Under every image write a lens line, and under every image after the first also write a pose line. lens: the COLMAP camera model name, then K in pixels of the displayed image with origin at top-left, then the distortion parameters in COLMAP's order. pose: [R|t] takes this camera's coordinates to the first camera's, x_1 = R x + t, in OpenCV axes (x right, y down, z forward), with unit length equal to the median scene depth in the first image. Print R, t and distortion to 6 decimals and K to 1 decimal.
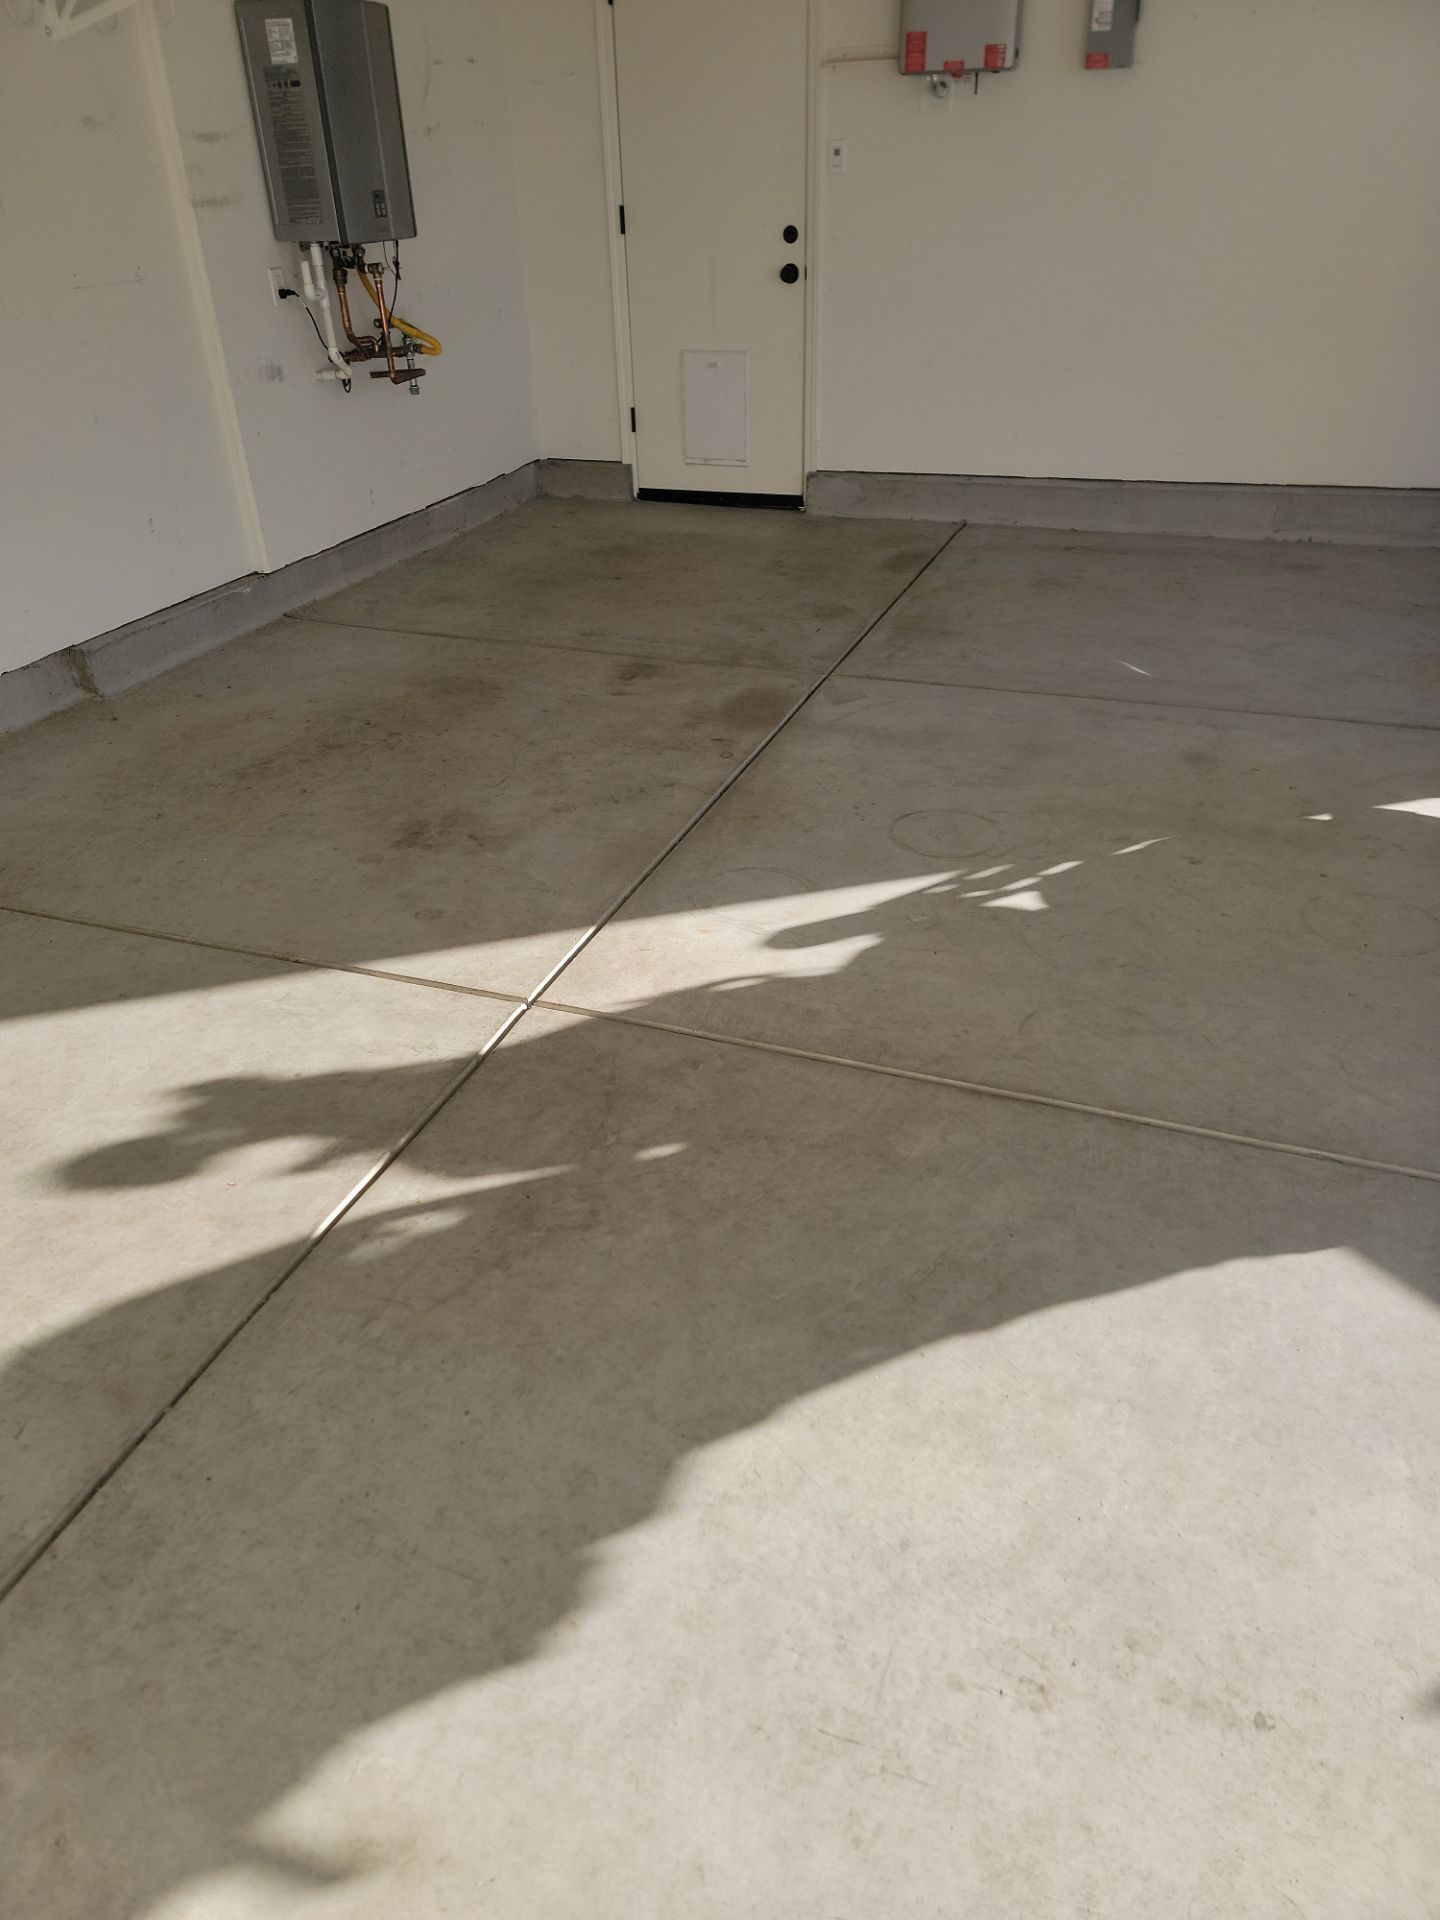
lens RADIAL K [[1359.6, 0, 723.0], [0, 1359.6, 949.8], [0, 0, 1]] dist [0.086566, -0.071462]
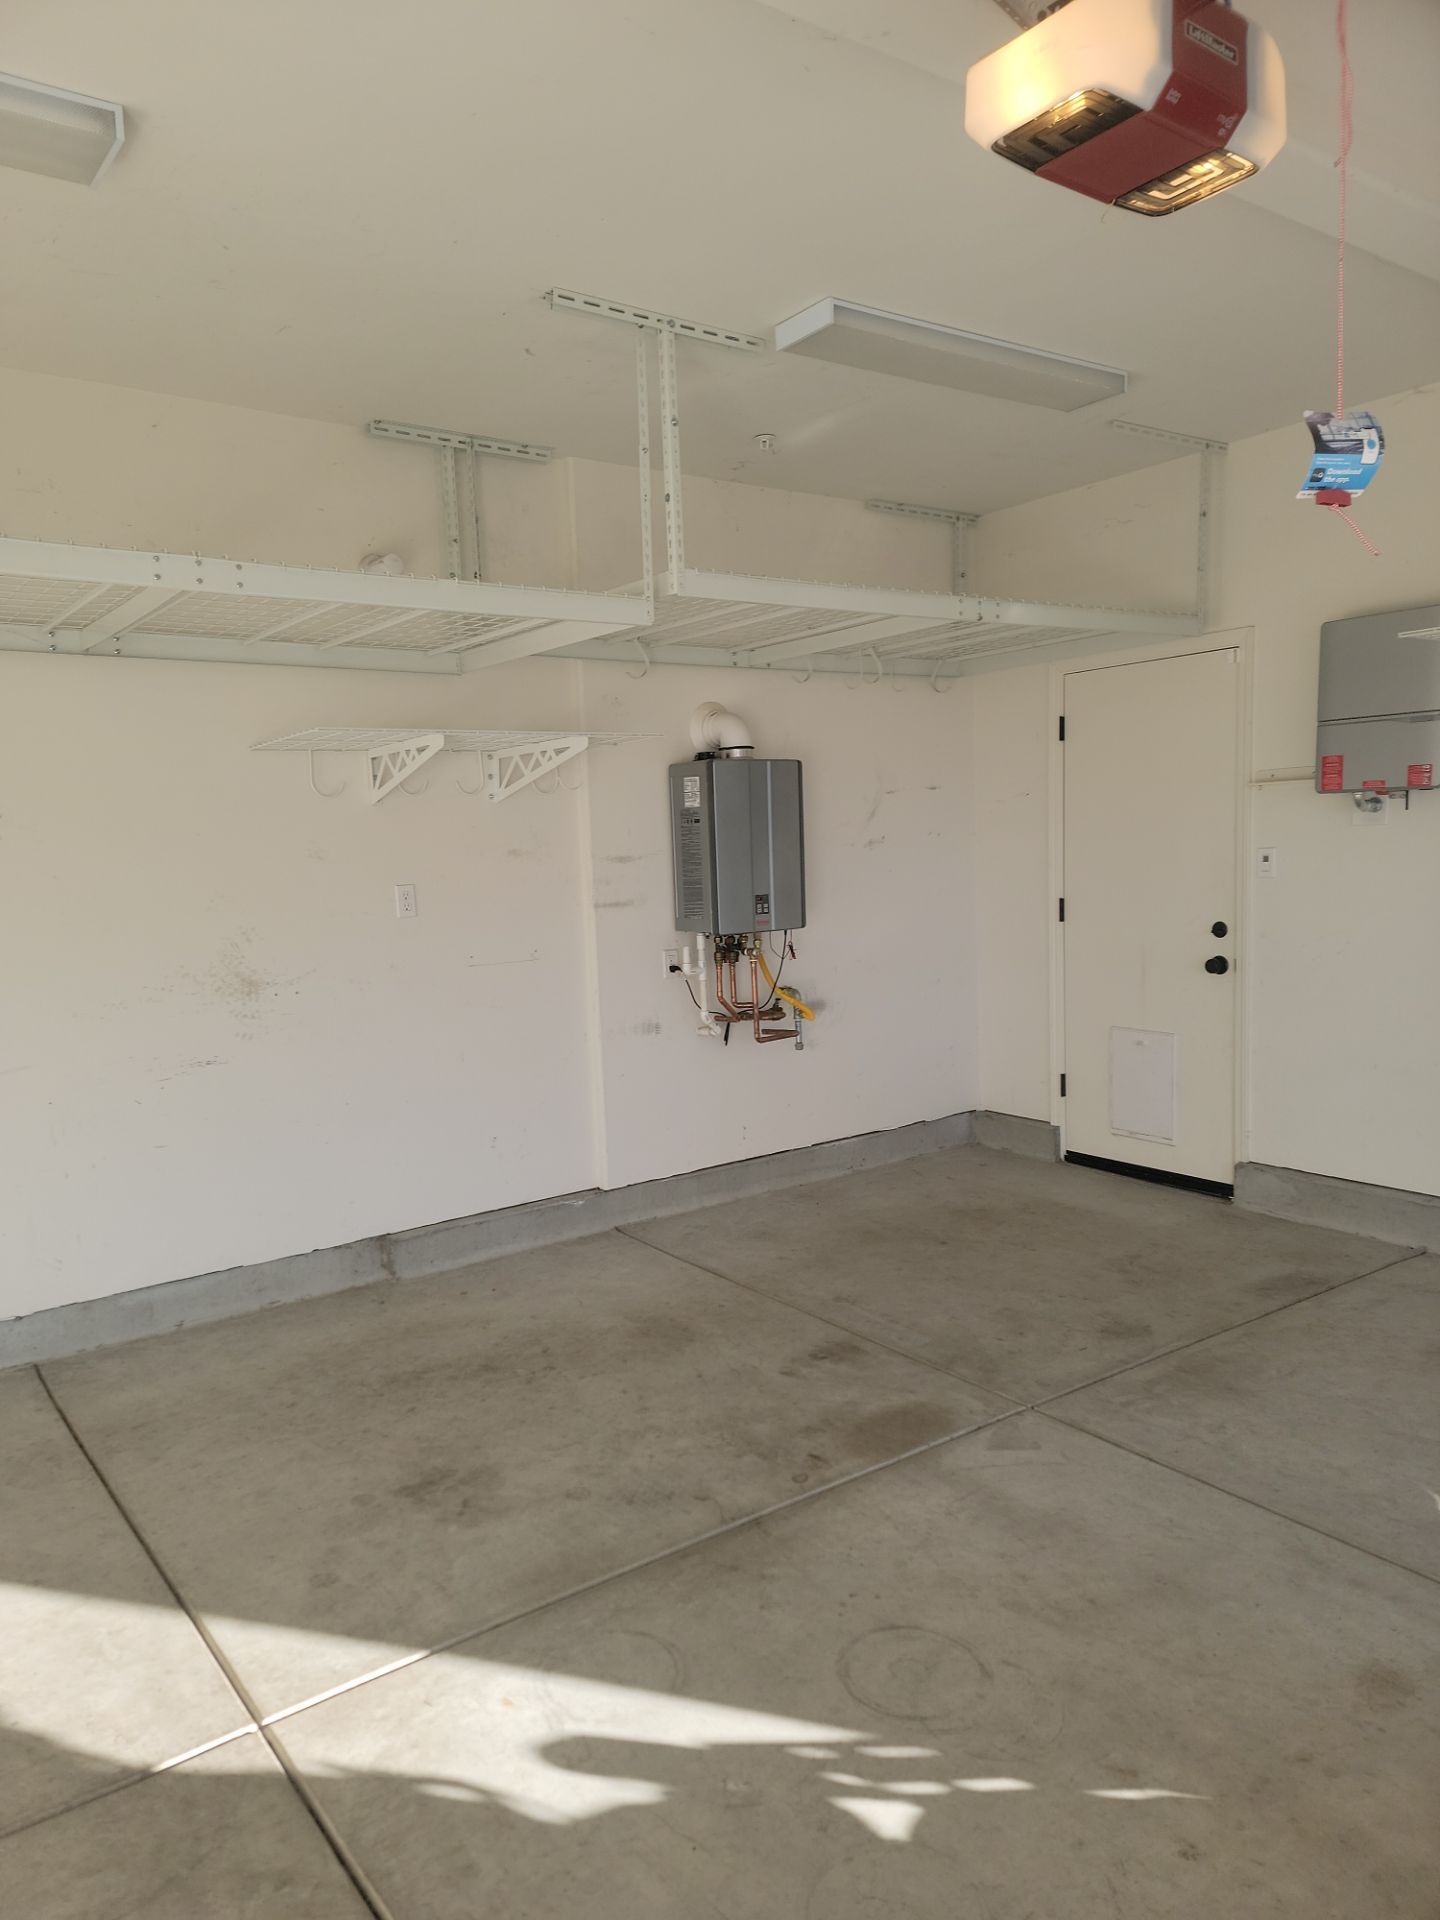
lens RADIAL K [[1325.2, 0, 679.1], [0, 1325.2, 967.7], [0, 0, 1]] dist [0.108049, -0.095529]
pose [[0.827441, 0.055067, -0.558846, 0.336801], [-0.270816, 0.910936, -0.311215, -0.126760], [0.491935, 0.408856, 0.768659, 0.133785]]
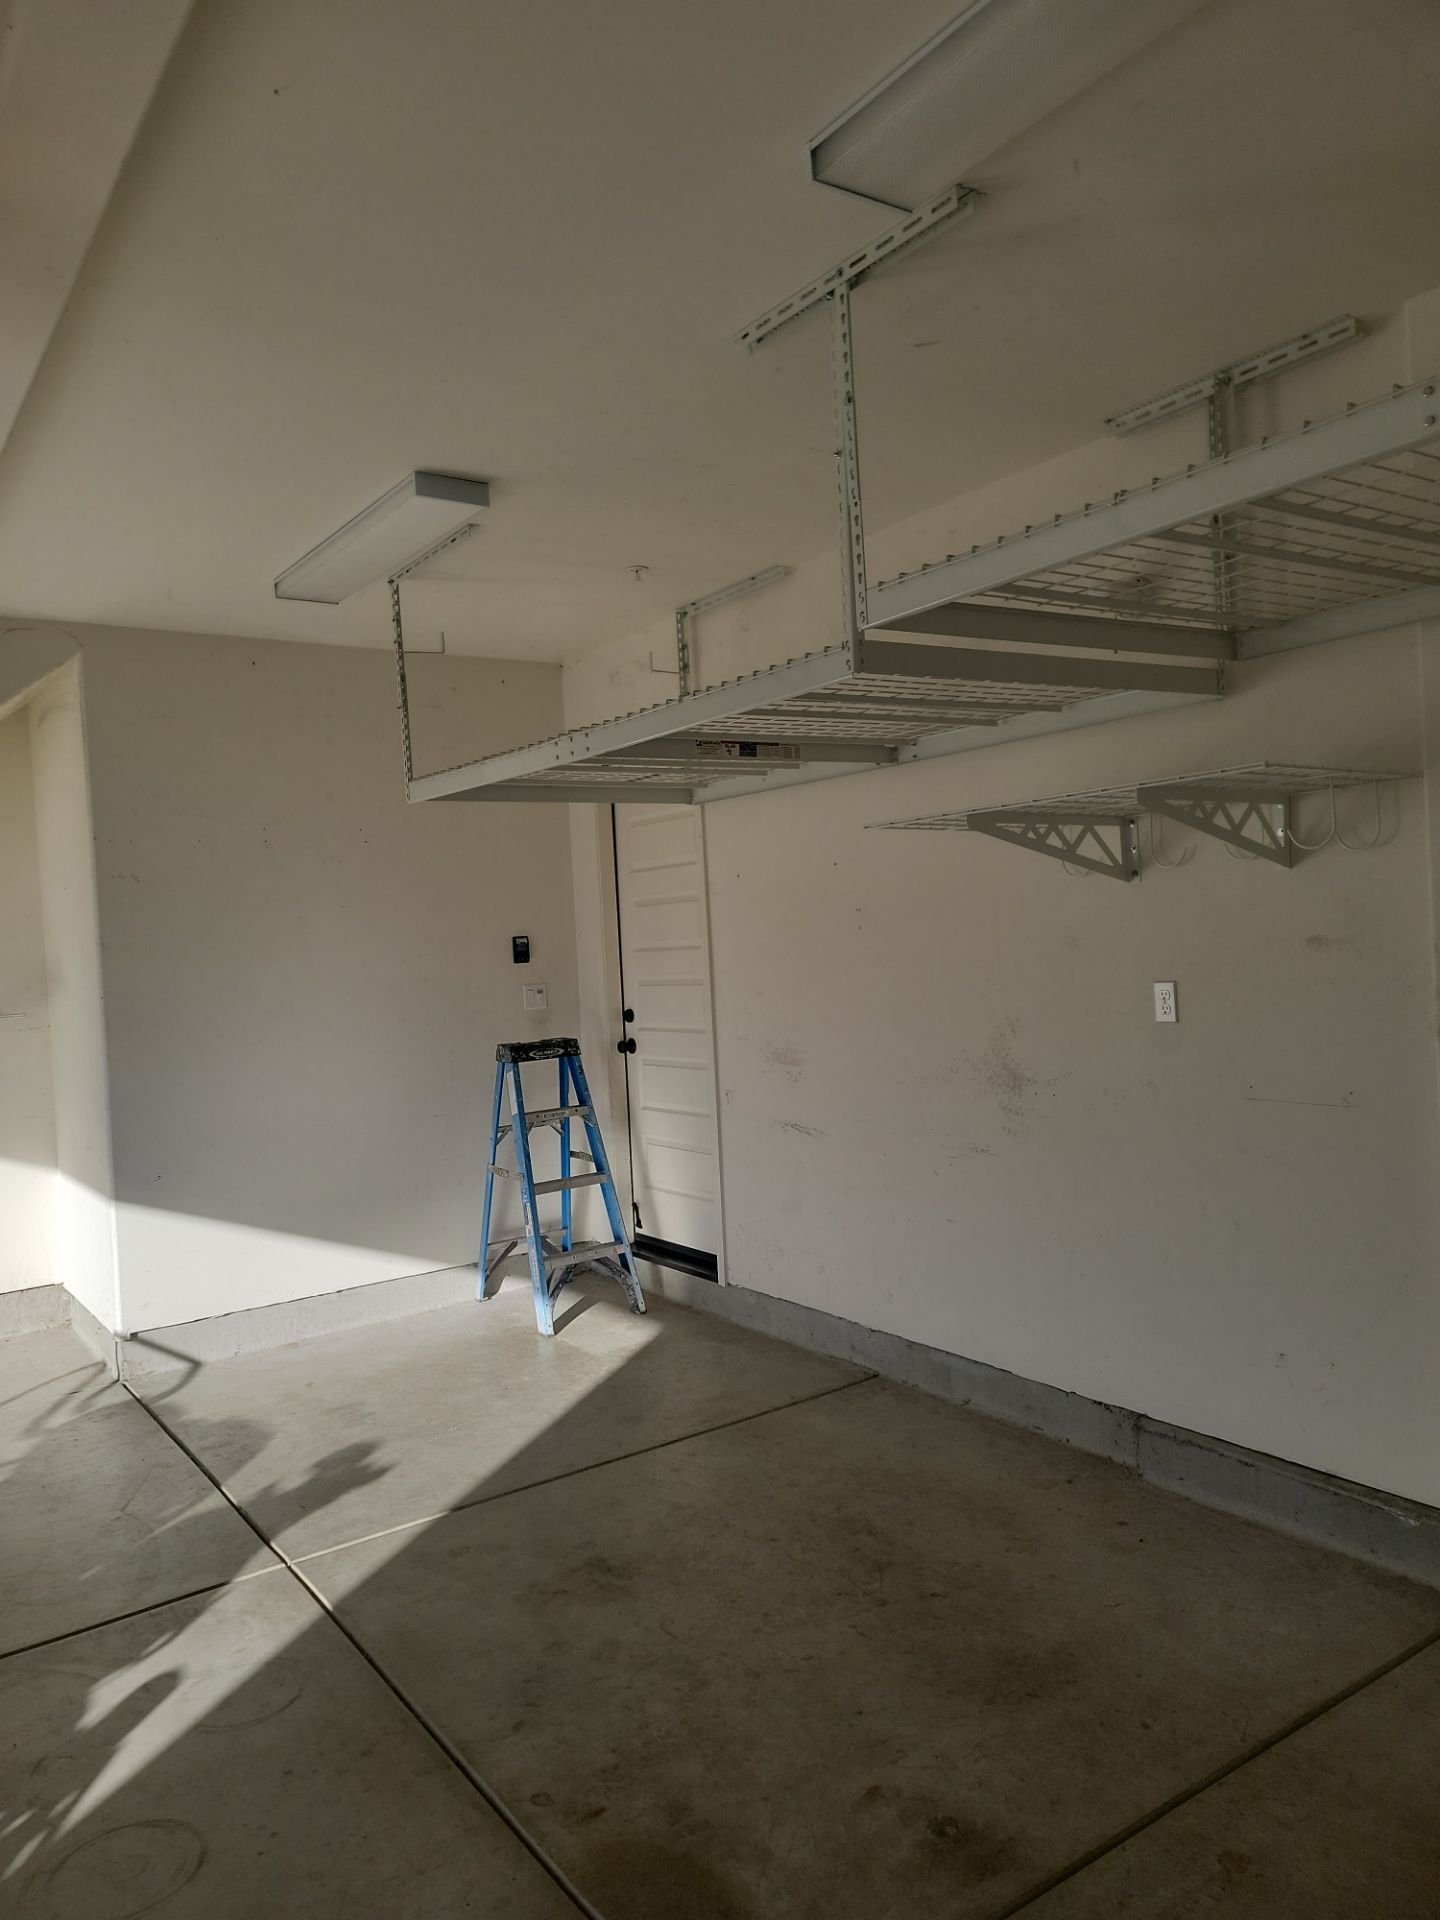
lens RADIAL K [[1359.6, 0, 723.0], [0, 1359.6, 949.8], [0, 0, 1]] dist [0.086566, -0.071462]
pose [[-0.576520, 0.070098, -0.814071, 0.410056], [-0.343186, 0.883398, 0.319110, -0.648362], [0.741517, 0.463351, -0.485240, 1.008123]]
